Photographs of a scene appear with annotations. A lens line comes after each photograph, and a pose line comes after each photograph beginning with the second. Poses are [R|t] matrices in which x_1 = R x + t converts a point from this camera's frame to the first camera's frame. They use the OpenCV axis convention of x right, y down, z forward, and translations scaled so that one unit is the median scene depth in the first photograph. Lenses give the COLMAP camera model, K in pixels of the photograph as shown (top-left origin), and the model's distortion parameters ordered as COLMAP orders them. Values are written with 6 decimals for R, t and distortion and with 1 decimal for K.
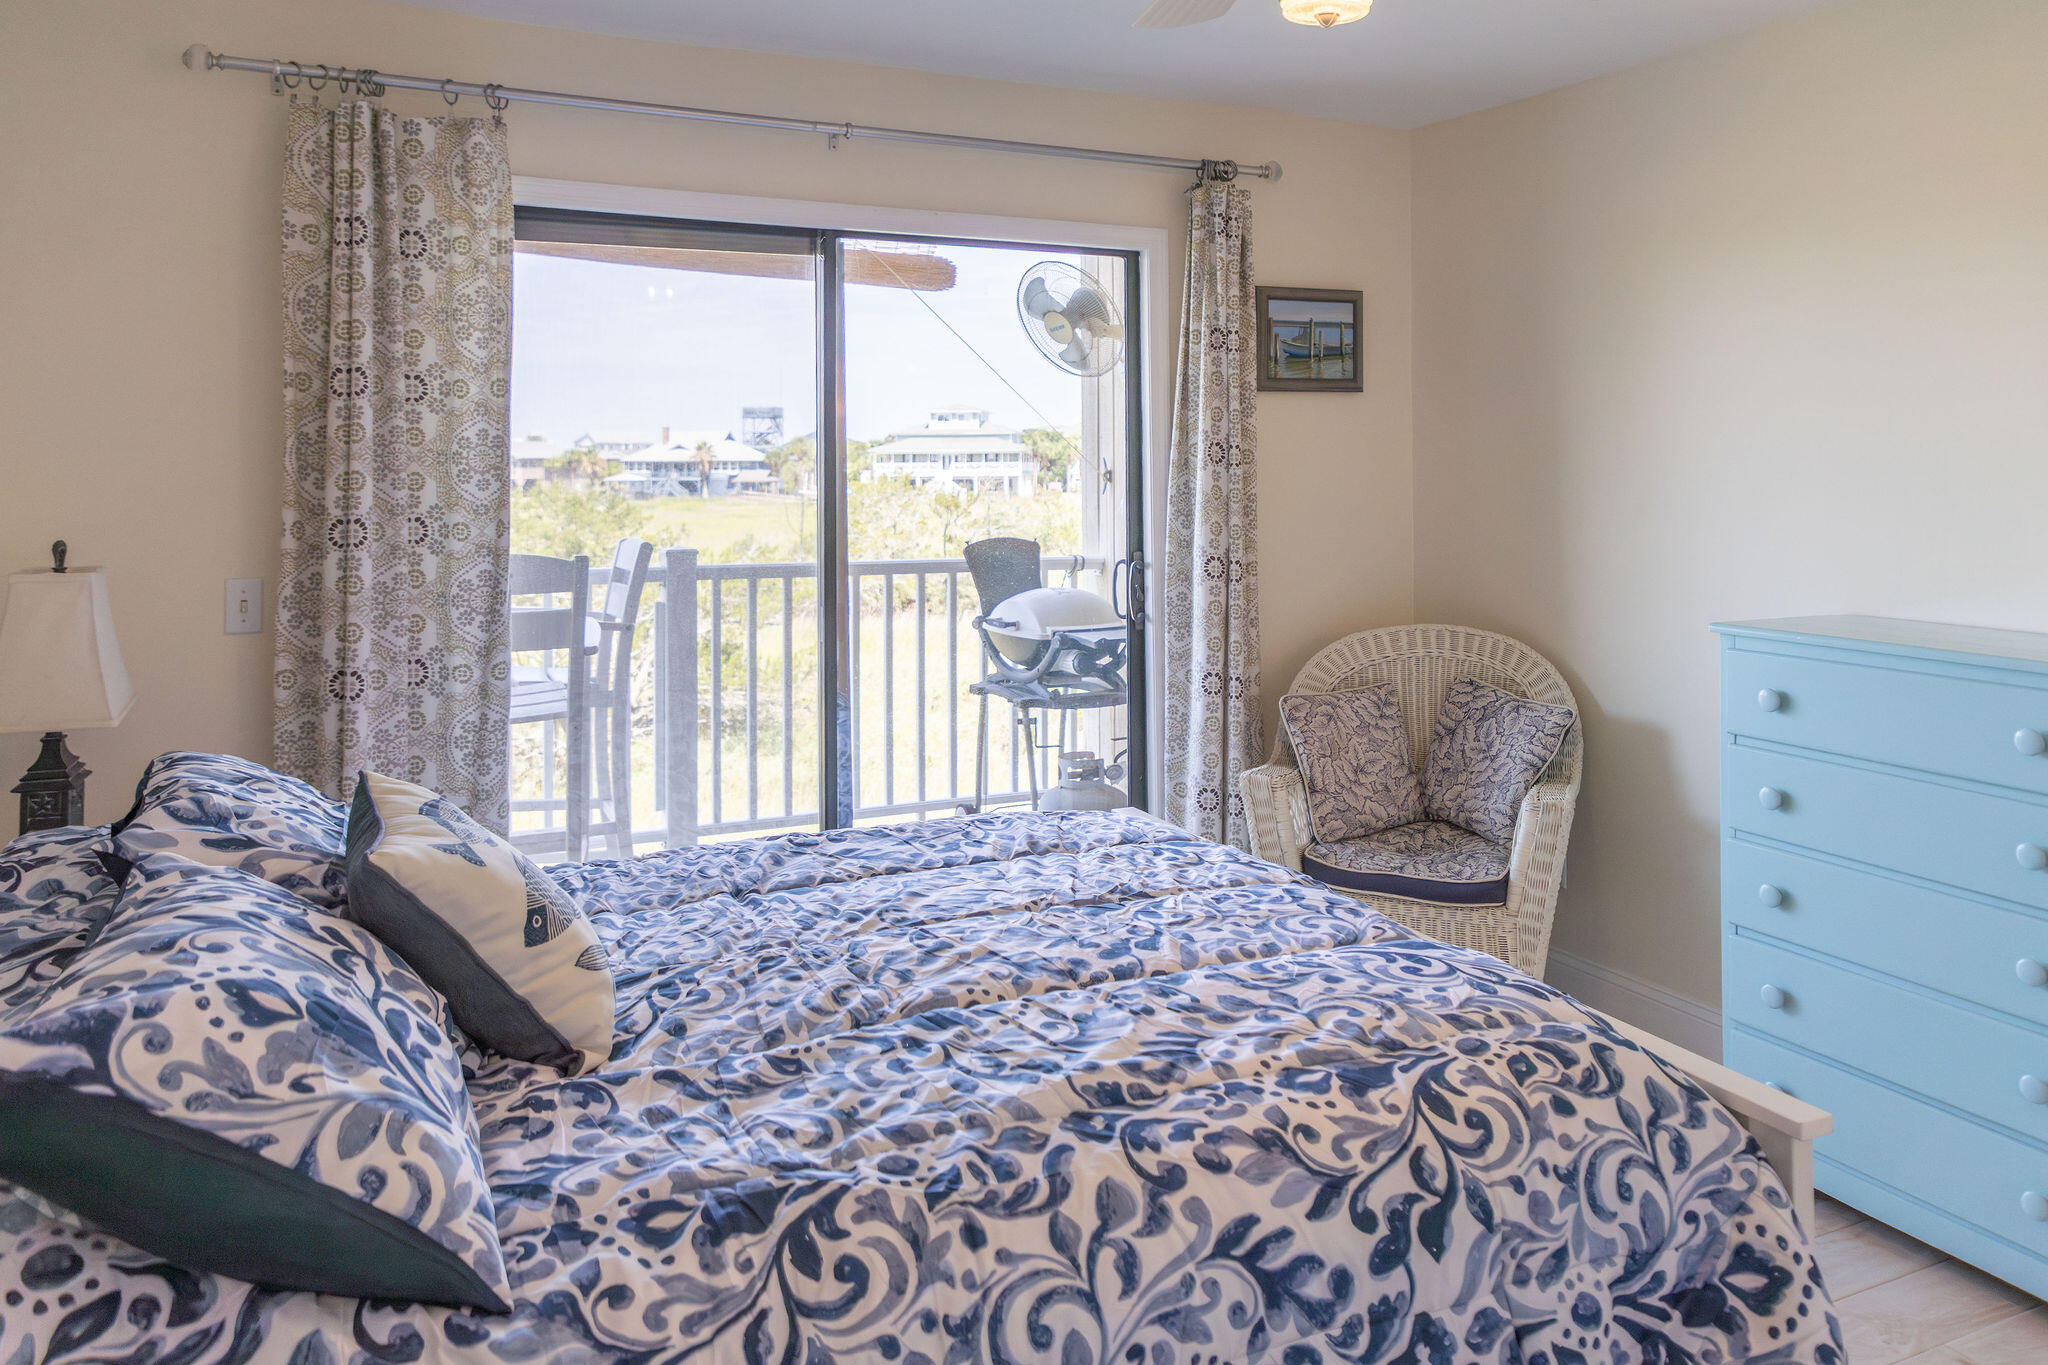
lens RADIAL K [[1446.1, 0, 1021.8], [0, 1446.1, 462.5], [0, 0, 1]] dist [-0.003848, -0.000676]
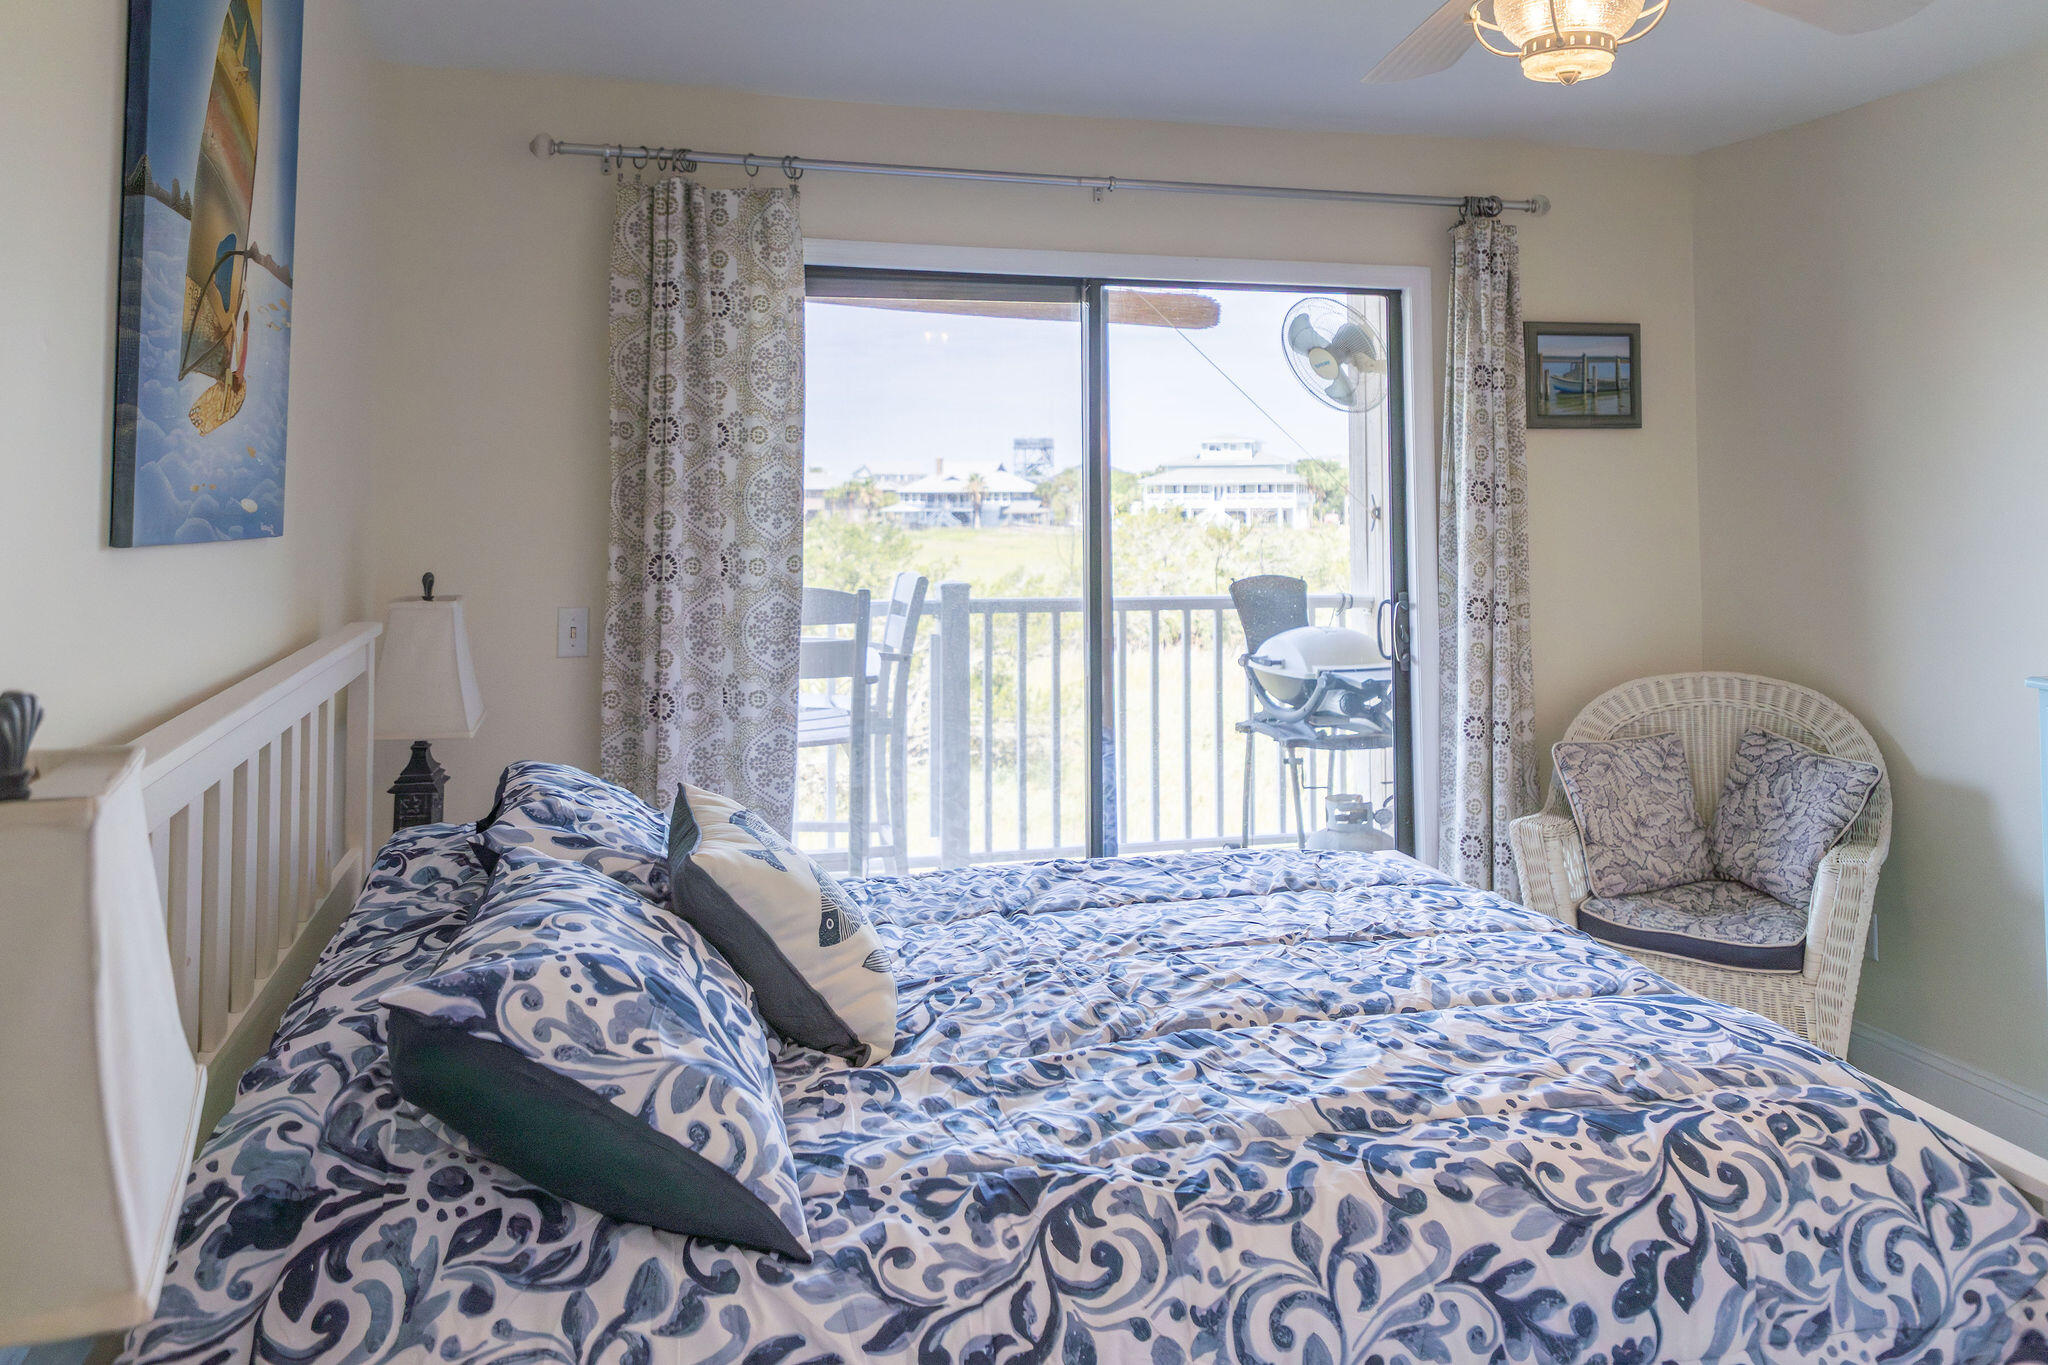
lens RADIAL K [[1463.6, 0, 1026.4], [0, 1463.6, 397.5], [0, 0, 1]] dist [-0.000977, -0.002900]
pose [[0.983434, -0.011868, -0.180880, 0.023123], [0.000012, 0.997859, -0.065402, -0.014426], [0.181269, 0.064317, 0.981328, -0.108822]]
